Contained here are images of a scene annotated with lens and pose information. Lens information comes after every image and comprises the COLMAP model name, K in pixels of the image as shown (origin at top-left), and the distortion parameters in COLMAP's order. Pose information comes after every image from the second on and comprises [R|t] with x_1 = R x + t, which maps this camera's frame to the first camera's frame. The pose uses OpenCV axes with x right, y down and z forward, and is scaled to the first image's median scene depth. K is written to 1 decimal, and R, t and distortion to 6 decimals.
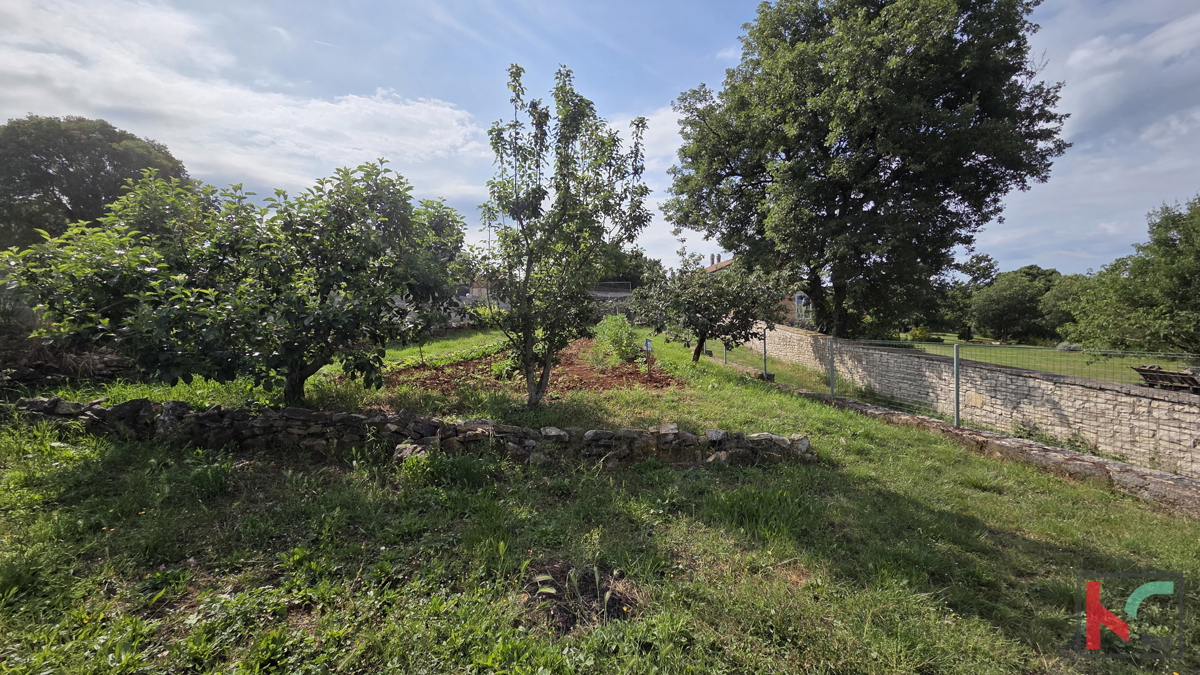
lens RADIAL K [[444.2, 0, 600.0], [0, 444.2, 337.5], [0, 0, 1]] dist [0.000139, 0.000018]
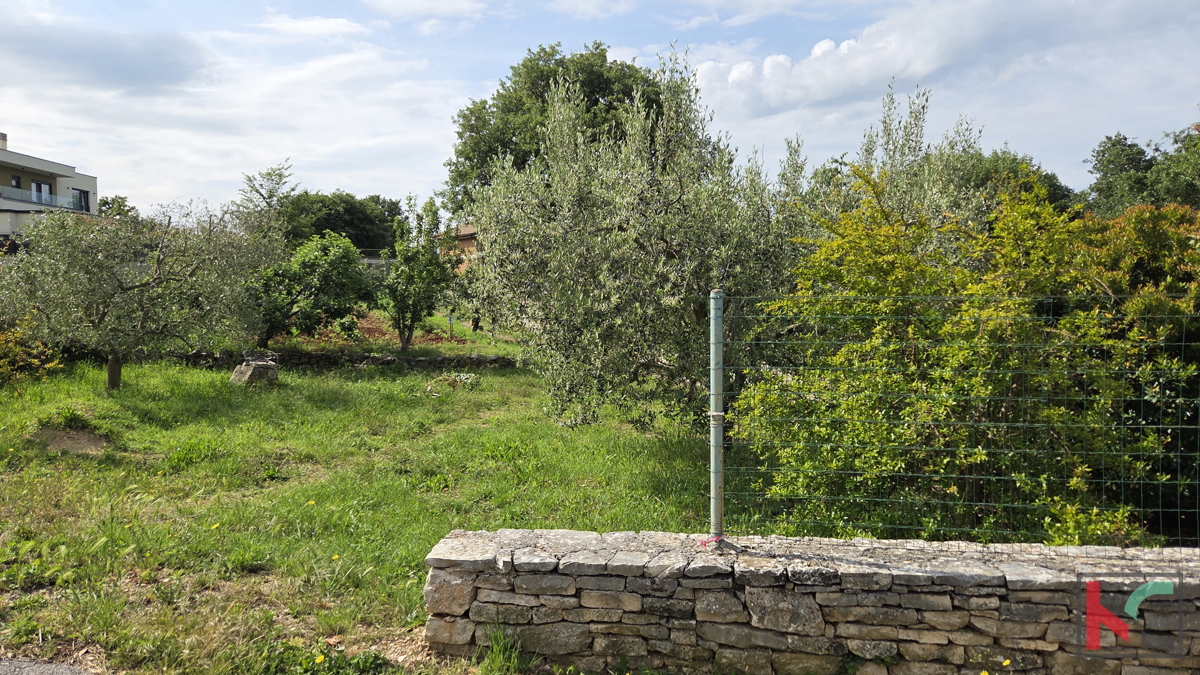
lens RADIAL K [[811.0, 0, 600.0], [0, 811.0, 337.5], [0, 0, 1]] dist [0.002435, 0.000259]
pose [[0.920787, -0.005202, 0.390031, -0.759796], [0.001652, 0.999954, 0.009436, 0.061948], [-0.390062, -0.008044, 0.920754, -2.694532]]
